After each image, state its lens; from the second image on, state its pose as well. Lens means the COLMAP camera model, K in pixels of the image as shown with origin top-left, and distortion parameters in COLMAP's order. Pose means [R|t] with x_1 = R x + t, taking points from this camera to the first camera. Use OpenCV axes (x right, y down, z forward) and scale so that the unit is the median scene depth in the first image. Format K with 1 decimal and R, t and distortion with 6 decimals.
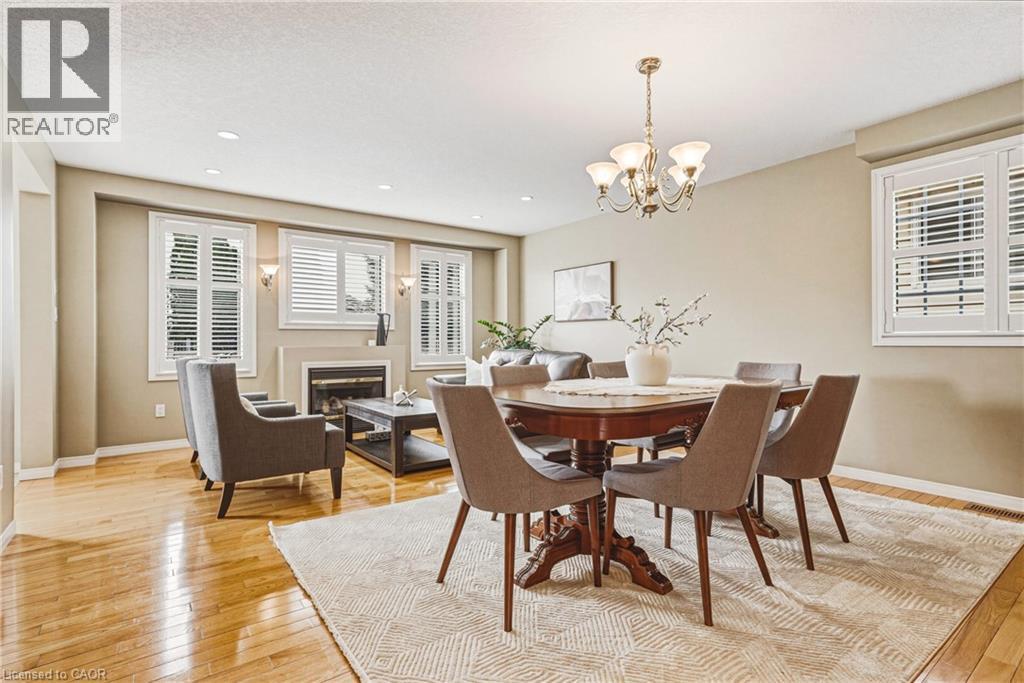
lens RADIAL K [[494.5, 0, 512.0], [0, 494.5, 341.5], [0, 0, 1]] dist [0.017287, -0.000011]
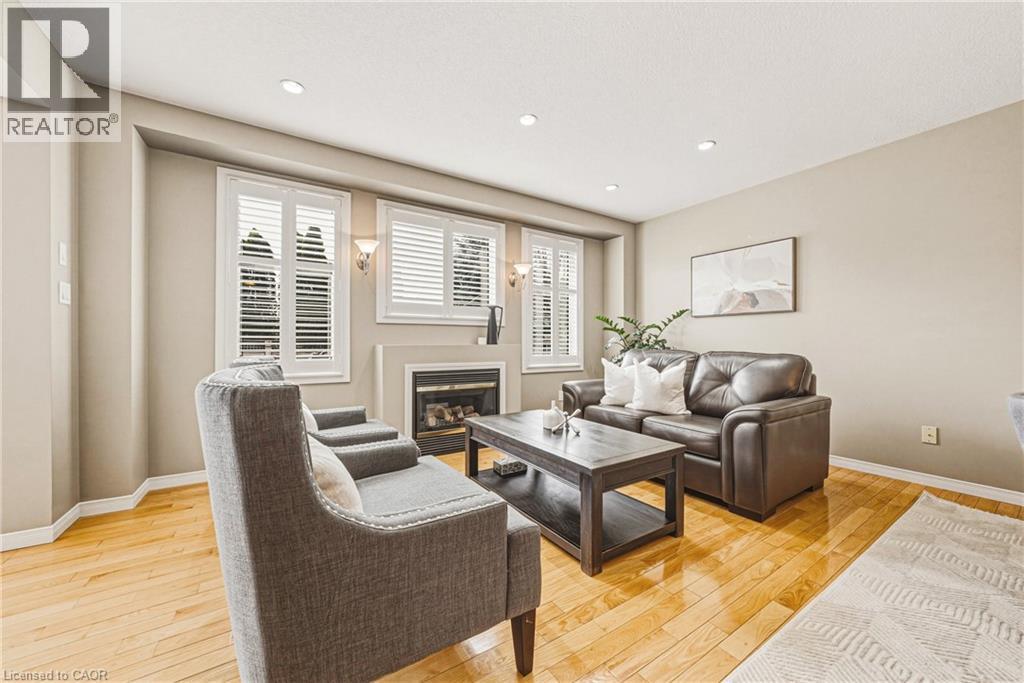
lens RADIAL K [[379.9, 0, 515.9], [0, 379.9, 344.9], [0, 0, 1]] dist [-0.009671, 0.000062]
pose [[0.998362, 0.004532, -0.057030, -0.198906], [-0.004352, 0.999985, 0.003276, 0.007316], [0.057044, -0.003023, 0.998367, 0.378421]]
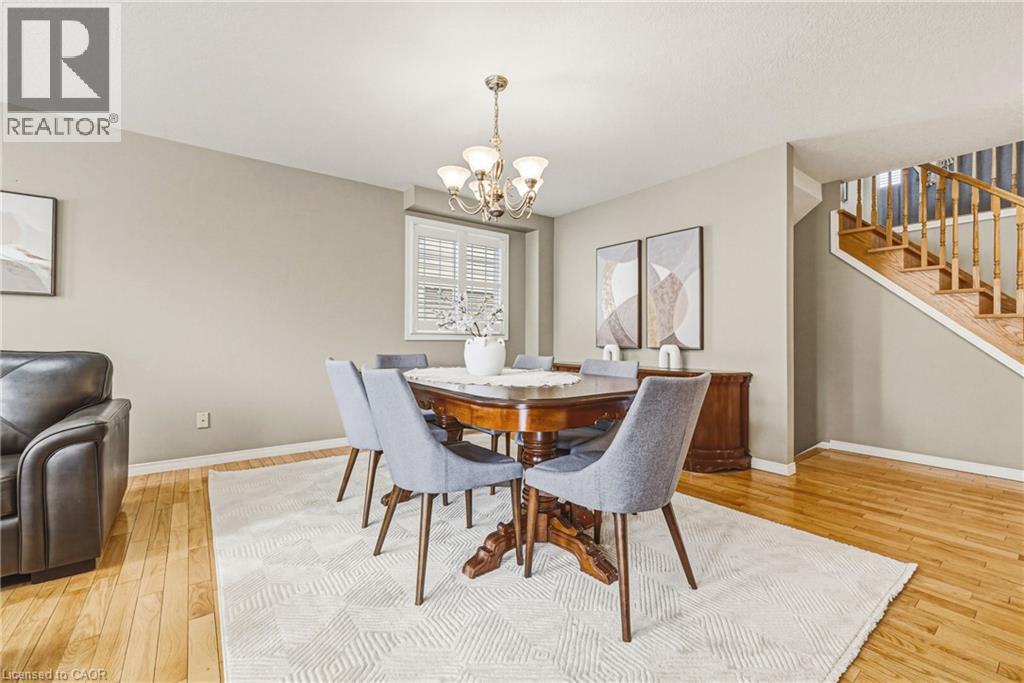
lens RADIAL K [[428.4, 0, 512.0], [0, 428.4, 341.5], [0, 0, 1]] dist [-0.000444, 0.000033]
pose [[-0.011046, 0.002111, 0.999937, -0.314135], [-0.000683, 0.999998, -0.002119, 0.010168], [-0.999939, -0.000706, -0.011045, 0.454433]]
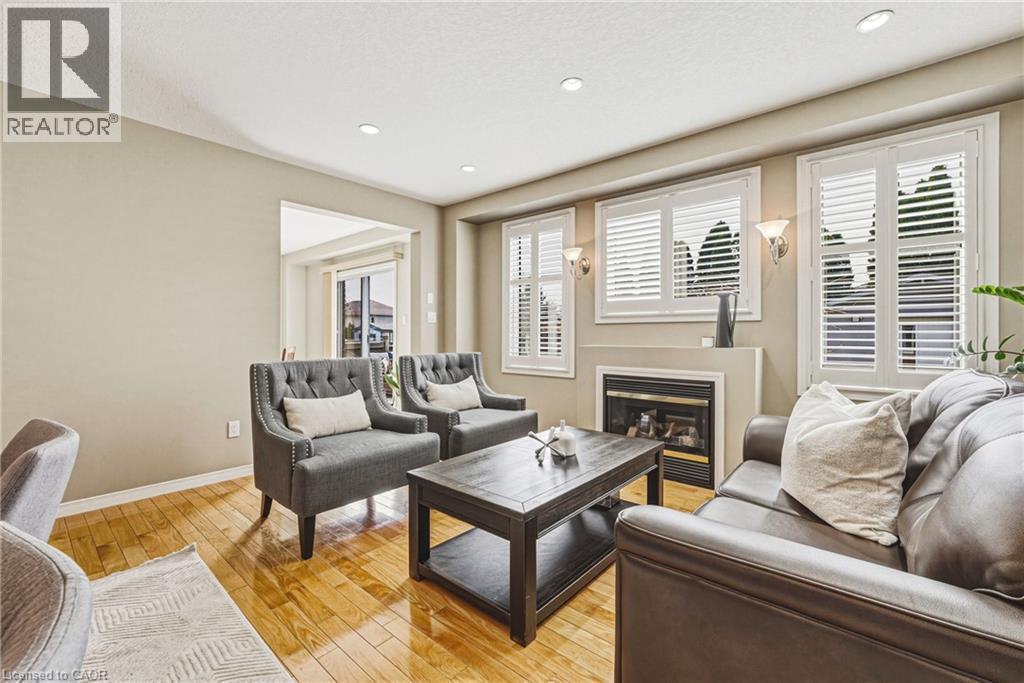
lens RADIAL K [[428.4, 0, 512.0], [0, 428.4, 341.5], [0, 0, 1]] dist [-0.000444, 0.000033]
pose [[0.229947, 0.005935, -0.973185, 0.188720], [-0.013939, 0.999899, 0.002804, 0.003569], [0.973103, 0.012920, 0.230007, 0.674785]]
